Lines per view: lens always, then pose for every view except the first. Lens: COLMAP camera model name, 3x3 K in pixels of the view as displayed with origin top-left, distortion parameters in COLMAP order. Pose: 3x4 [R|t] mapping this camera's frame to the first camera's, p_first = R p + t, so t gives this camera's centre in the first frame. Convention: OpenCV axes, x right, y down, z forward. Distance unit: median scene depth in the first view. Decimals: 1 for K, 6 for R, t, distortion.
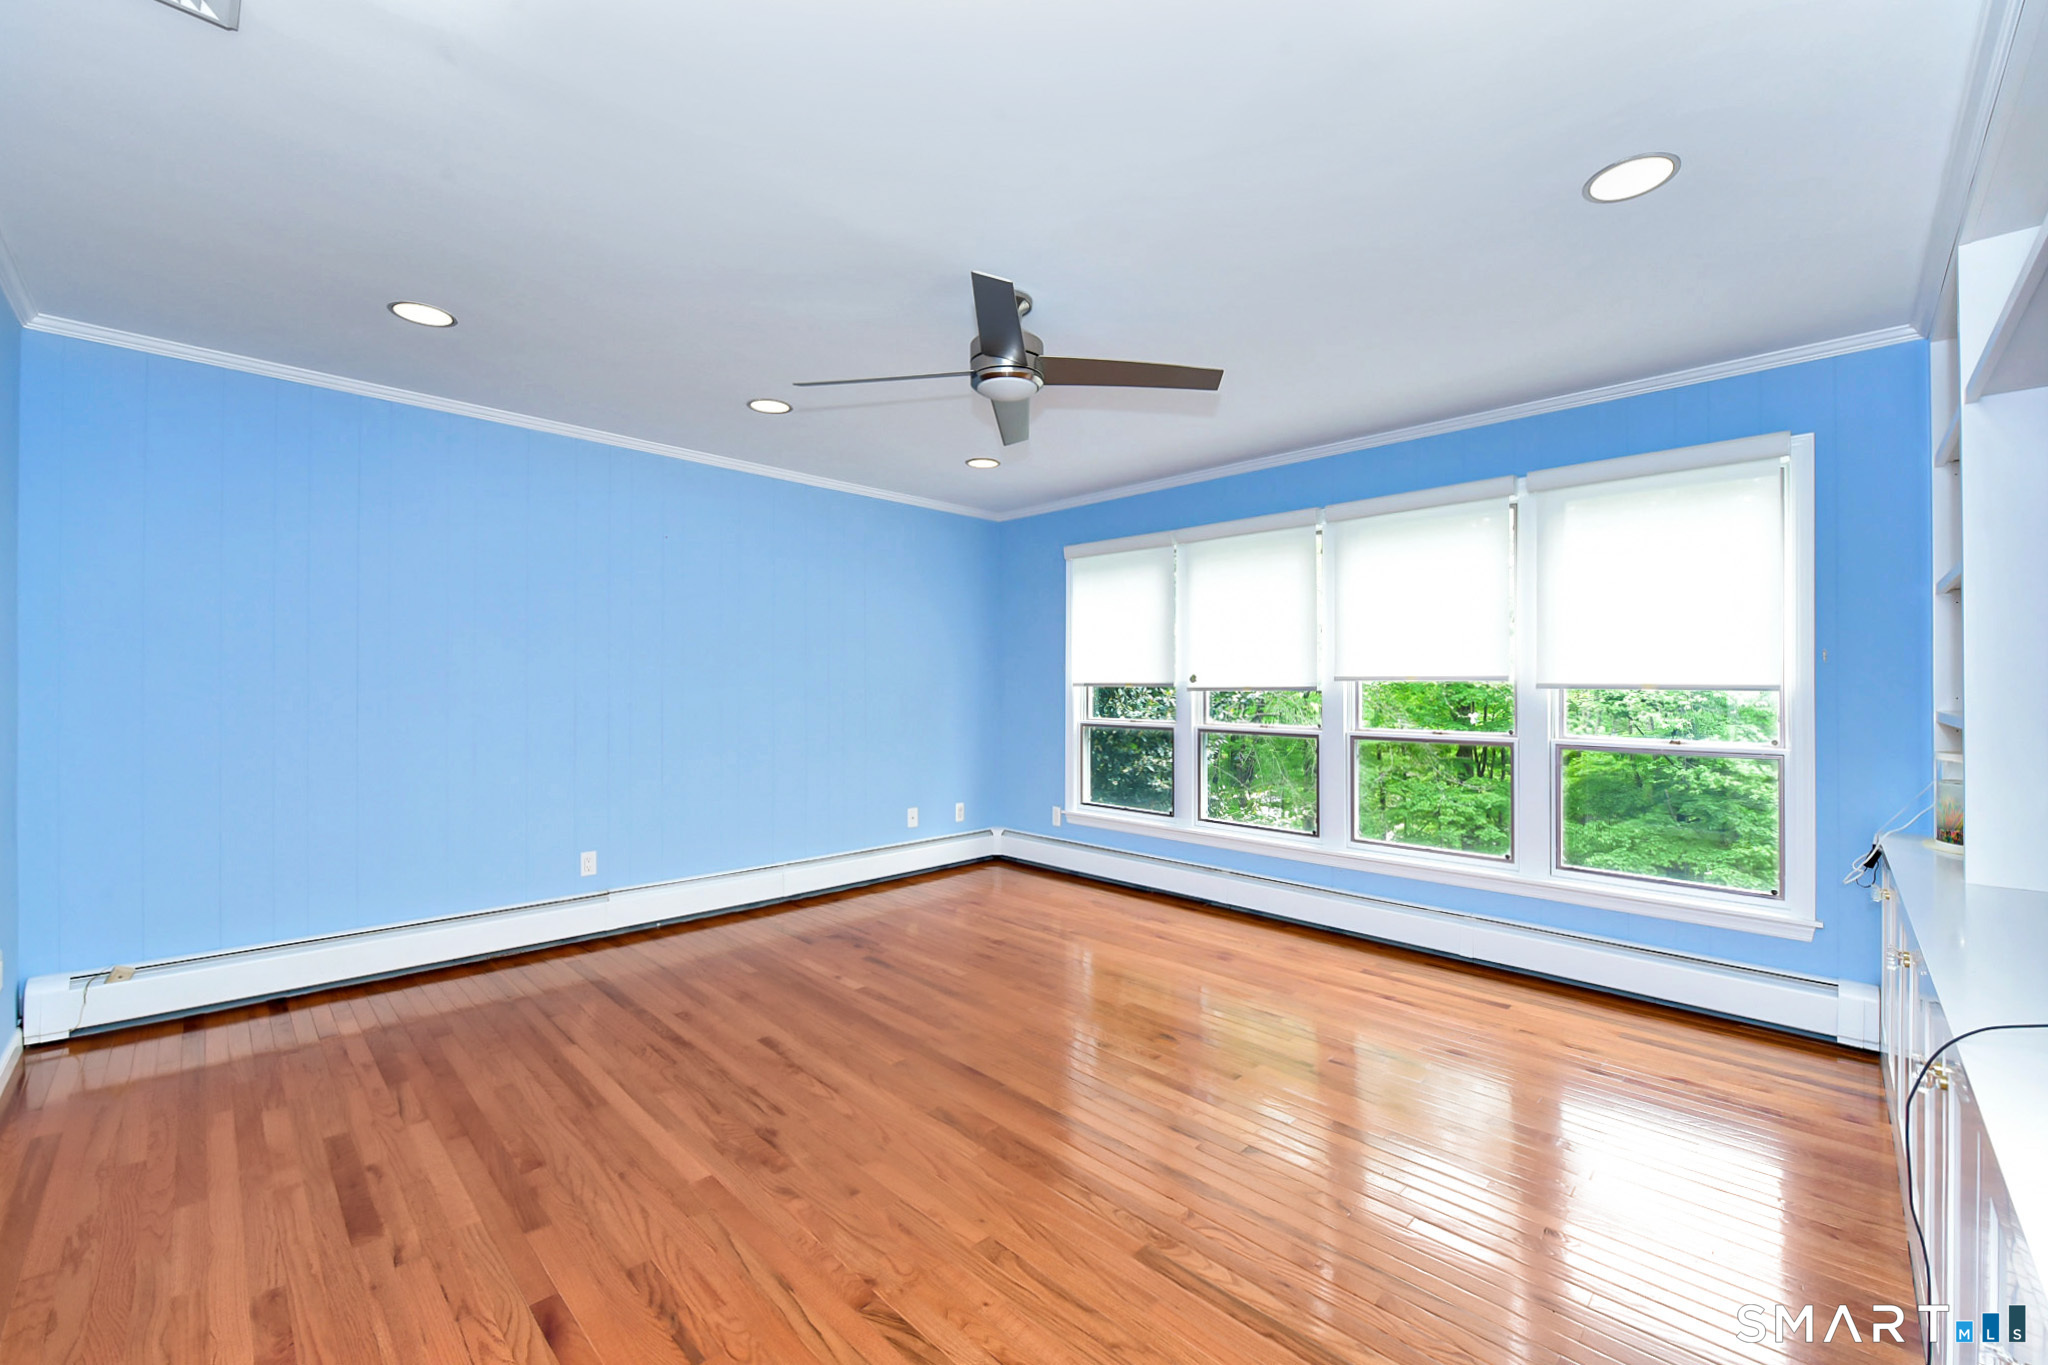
lens RADIAL K [[827.7, 0, 1023.1], [0, 827.7, 685.1], [0, 0, 1]] dist [-0.013337, -0.000103]
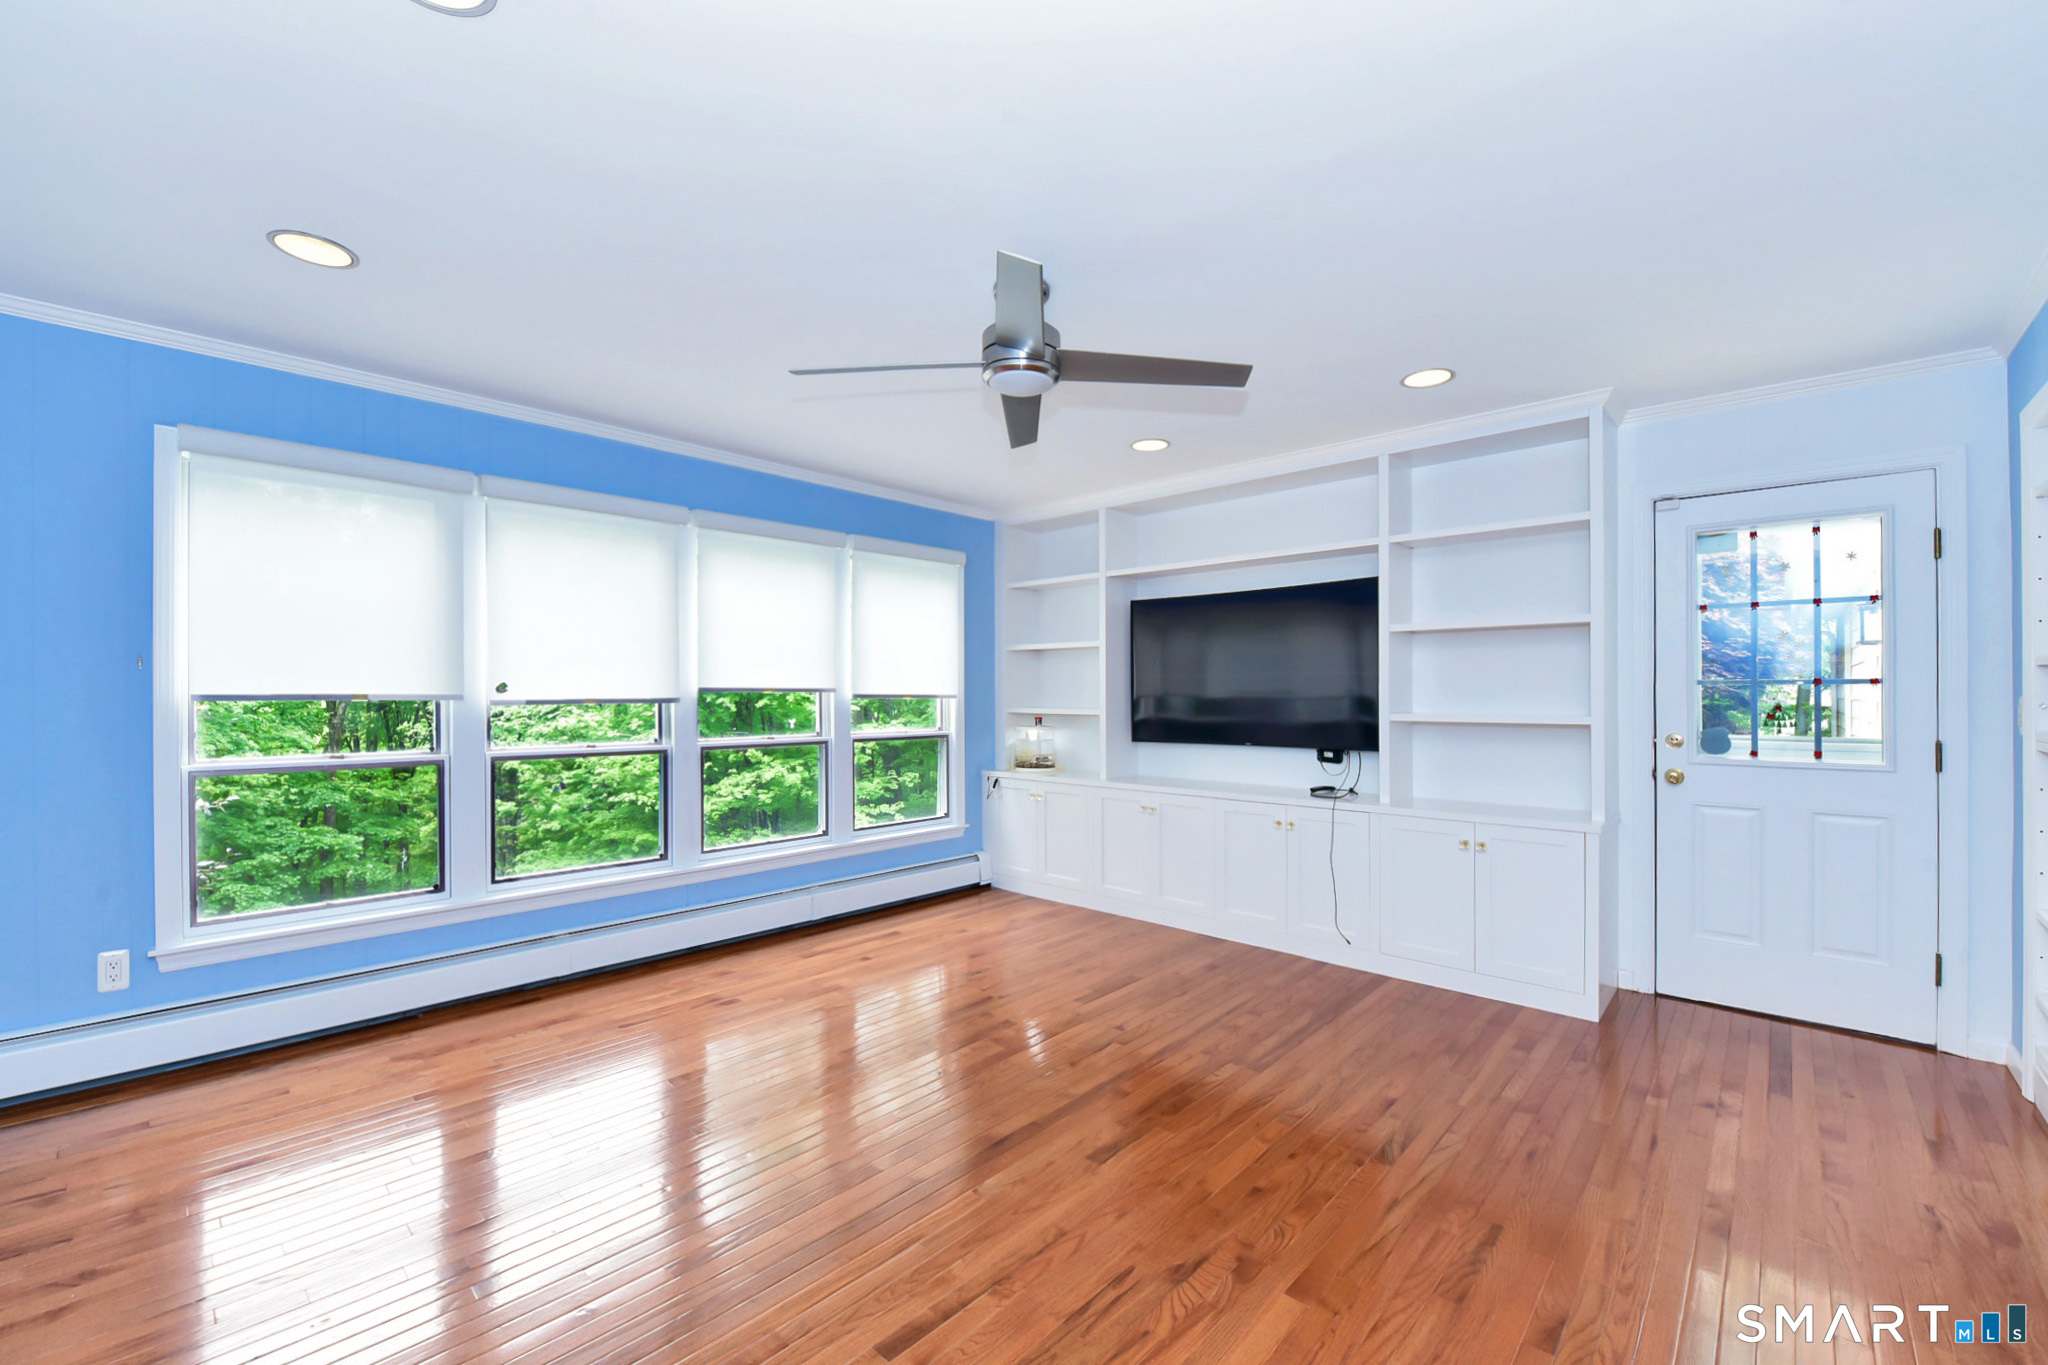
lens RADIAL K [[826.6, 0, 1024.0], [0, 826.6, 682.5], [0, 0, 1]] dist [-0.014770, -0.011281]
pose [[-0.033587, 0.013702, 0.999342, -0.672249], [0.009408, 0.999866, -0.013393, 0.001768], [-0.999392, 0.008952, -0.033711, 0.727663]]
